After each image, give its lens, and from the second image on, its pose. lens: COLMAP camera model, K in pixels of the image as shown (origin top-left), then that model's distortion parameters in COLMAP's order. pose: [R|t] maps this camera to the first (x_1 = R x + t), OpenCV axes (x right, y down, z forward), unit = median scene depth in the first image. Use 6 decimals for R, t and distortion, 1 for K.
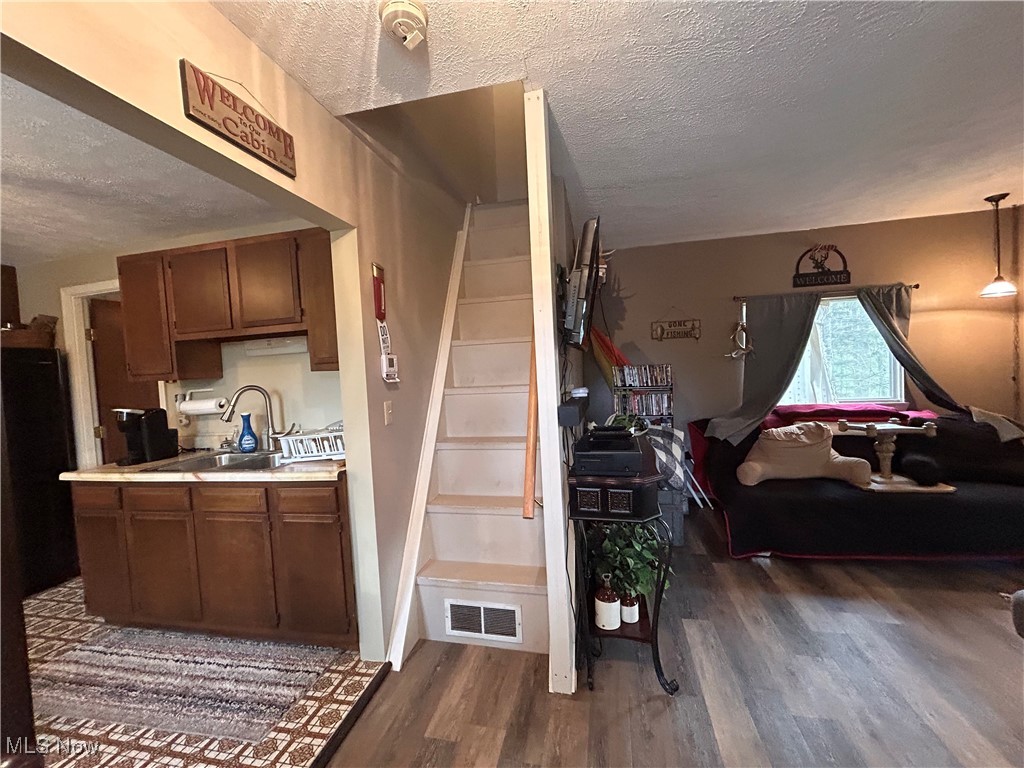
lens RADIAL K [[411.9, 0, 512.0], [0, 411.9, 384.0], [0, 0, 1]] dist [0.000783, 0.000032]
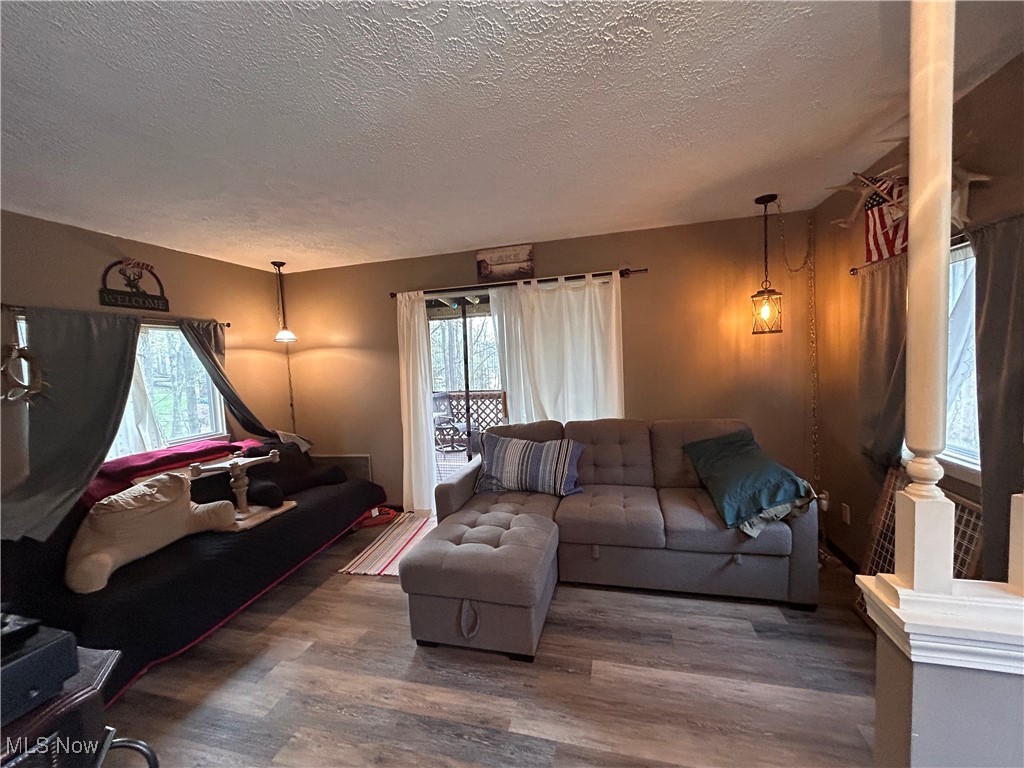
lens RADIAL K [[411.9, 0, 512.0], [0, 411.9, 384.0], [0, 0, 1]] dist [0.000783, 0.000032]
pose [[0.031747, -0.017411, 0.999344, -0.074590], [0.085558, 0.996226, 0.014639, -0.044346], [-0.995827, 0.085037, 0.033117, 0.292903]]
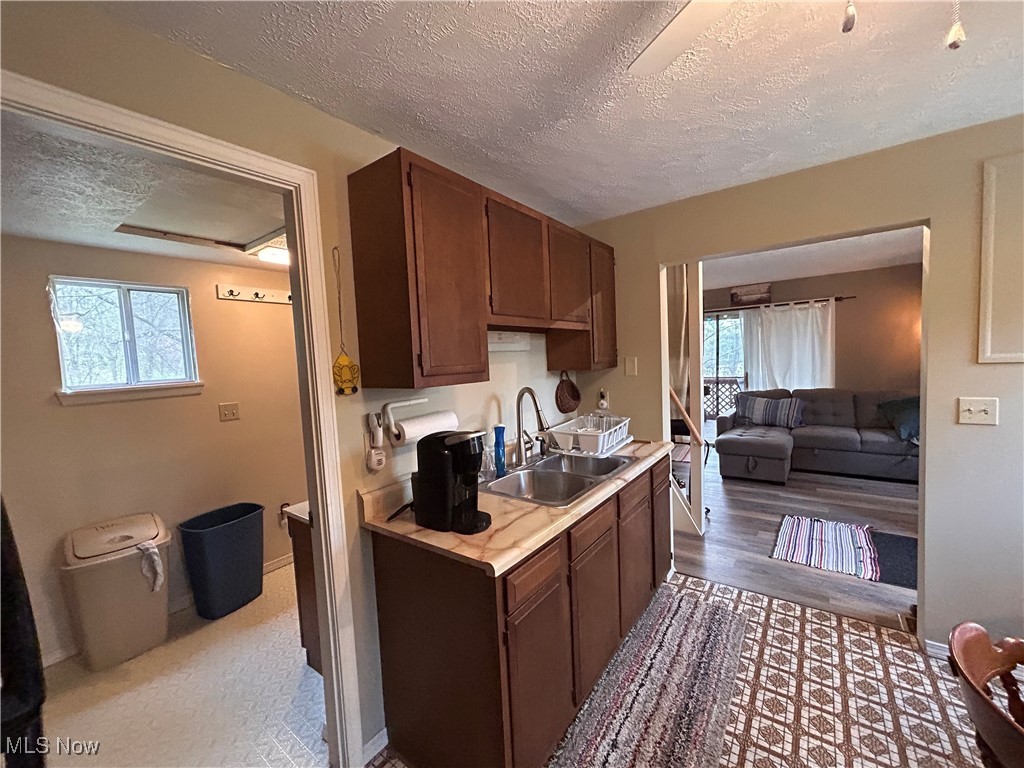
lens RADIAL K [[417.0, 0, 512.0], [0, 417.0, 384.0], [0, 0, 1]] dist [-0.000618, 0.000144]
pose [[0.398791, -0.018149, 0.916862, -1.269571], [0.059580, 0.998205, -0.006155, 0.000445], [-0.915104, 0.057081, 0.399157, 0.621662]]
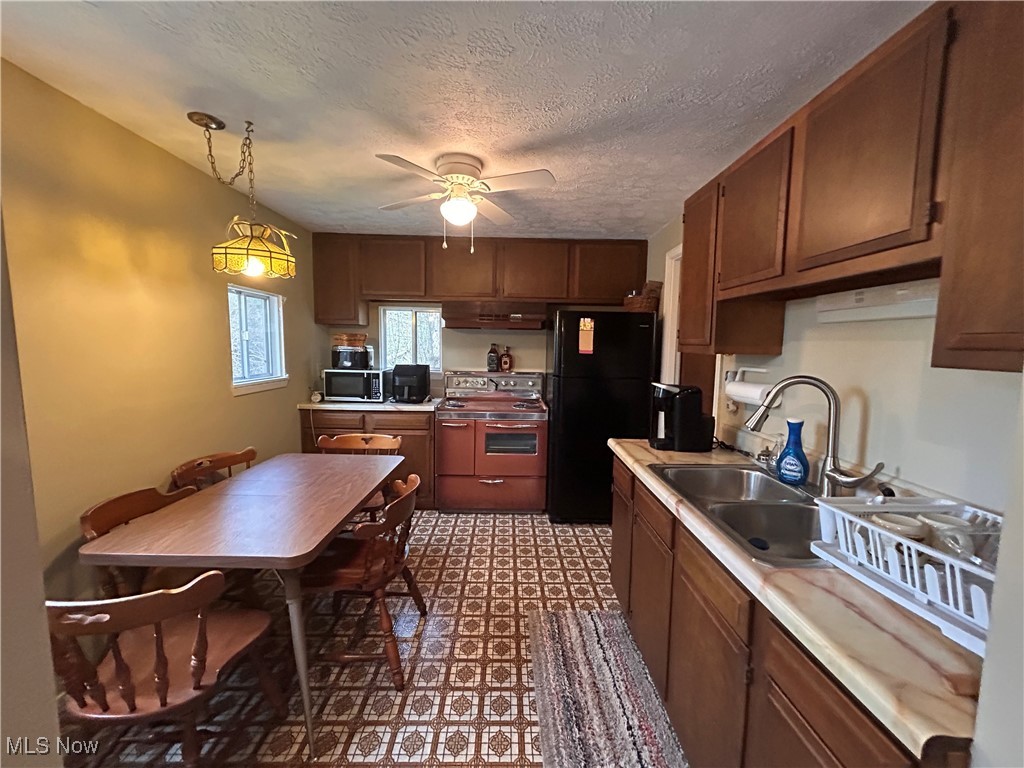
lens RADIAL K [[410.0, 0, 512.0], [0, 410.0, 384.0], [0, 0, 1]] dist [0.000635, -0.000077]
pose [[0.233843, 0.155580, -0.959746, -0.167130], [-0.059165, 0.987562, 0.145673, -0.039103], [0.970473, 0.022719, 0.240139, 0.425075]]
